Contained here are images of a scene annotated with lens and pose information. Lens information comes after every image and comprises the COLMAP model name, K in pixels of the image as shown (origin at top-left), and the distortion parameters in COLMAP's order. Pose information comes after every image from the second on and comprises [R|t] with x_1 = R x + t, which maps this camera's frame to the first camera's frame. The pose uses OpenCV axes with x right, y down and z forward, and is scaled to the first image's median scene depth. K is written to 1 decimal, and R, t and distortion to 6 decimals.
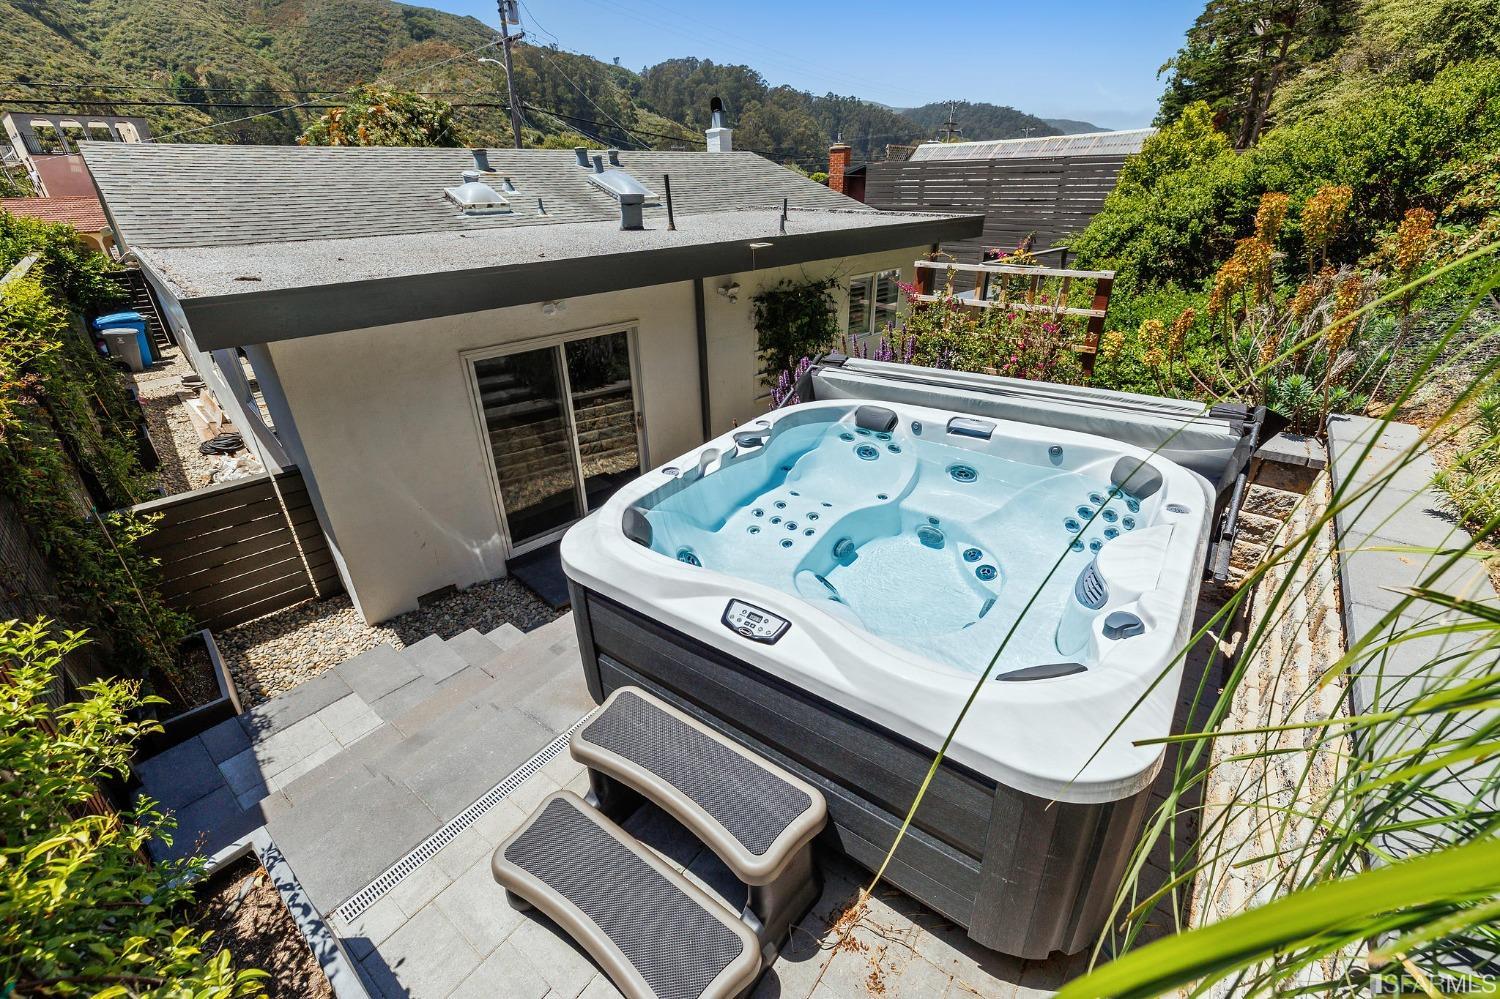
lens RADIAL K [[645.1, 0, 771.3], [0, 645.1, 494.5], [0, 0, 1]] dist [-0.000824, -0.000224]
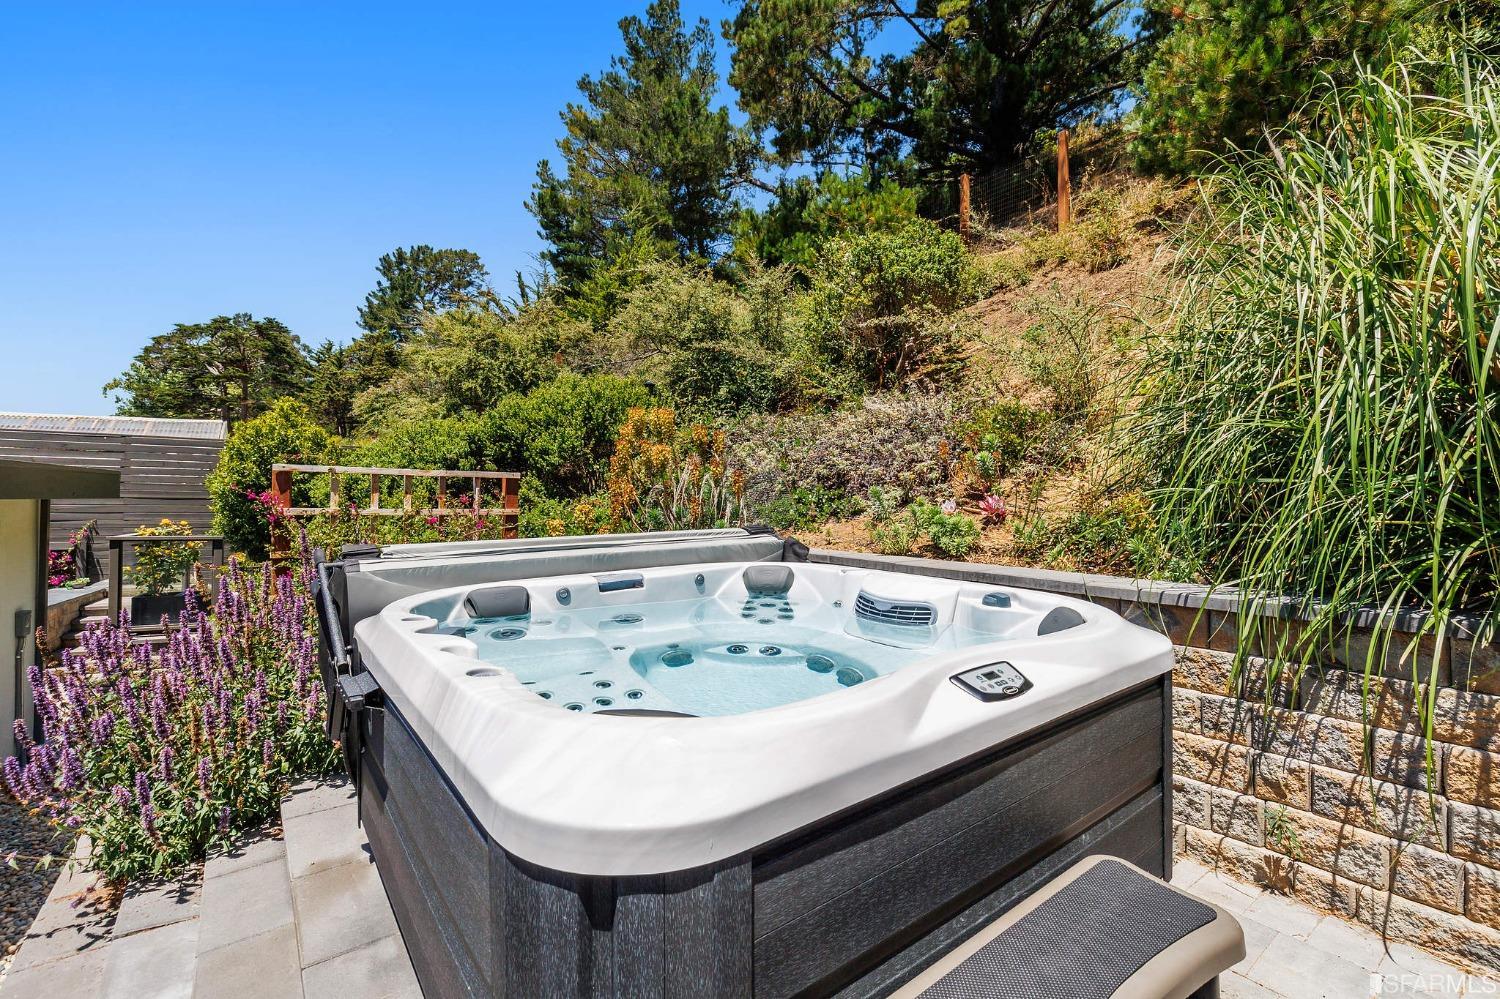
lens RADIAL K [[645.1, 0, 771.3], [0, 645.1, 494.5], [0, 0, 1]] dist [-0.000824, -0.000224]
pose [[0.265819, 0.019132, 0.963833, -0.460045], [0.419287, 0.897990, -0.133462, -0.003921], [-0.868066, 0.439599, 0.230682, 0.535396]]
